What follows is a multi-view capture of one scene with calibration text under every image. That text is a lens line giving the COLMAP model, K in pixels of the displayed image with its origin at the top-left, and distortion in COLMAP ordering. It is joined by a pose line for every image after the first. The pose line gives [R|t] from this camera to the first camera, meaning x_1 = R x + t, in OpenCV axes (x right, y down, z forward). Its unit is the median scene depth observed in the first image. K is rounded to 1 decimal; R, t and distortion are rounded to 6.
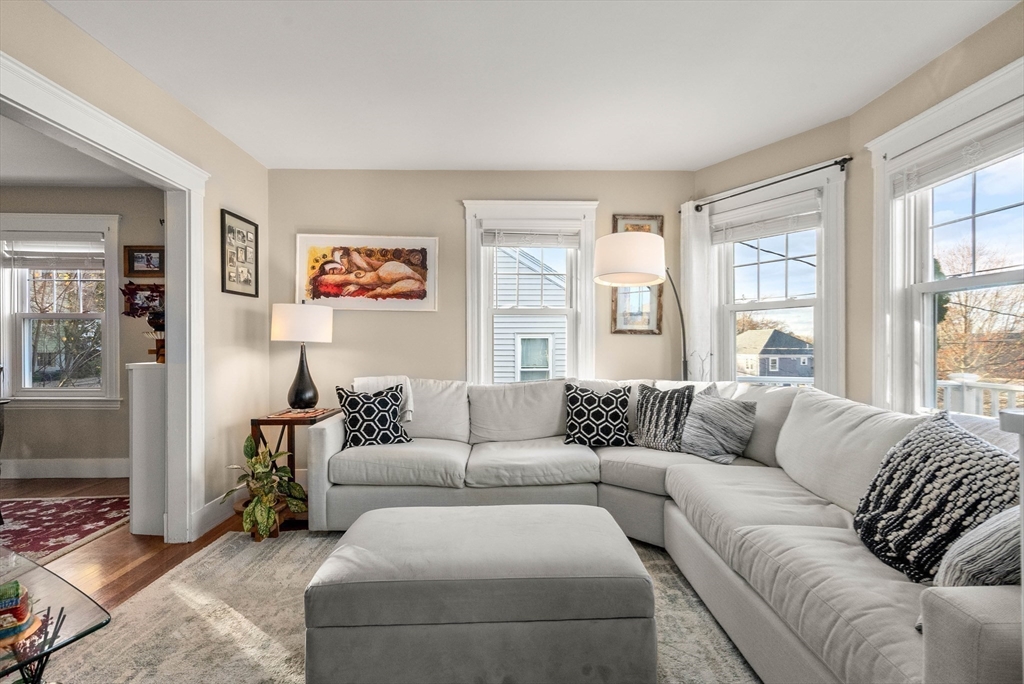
lens RADIAL K [[475.0, 0, 509.1], [0, 475.0, 343.7], [0, 0, 1]] dist [-0.003149, 0.000074]
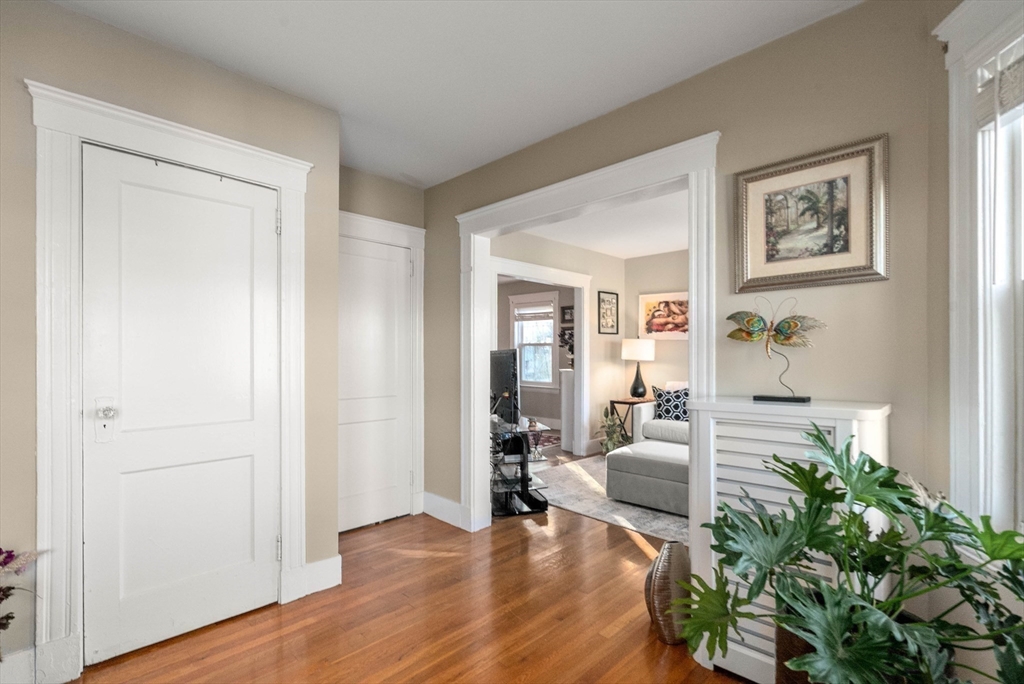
lens RADIAL K [[470.4, 0, 511.4], [0, 470.4, 354.7], [0, 0, 1]] dist [-0.000108, 0.000105]
pose [[0.697789, 0.004568, -0.716289, 0.488562], [-0.003847, 0.999989, 0.002629, -0.025340], [0.716293, 0.000921, 0.697799, -0.555952]]
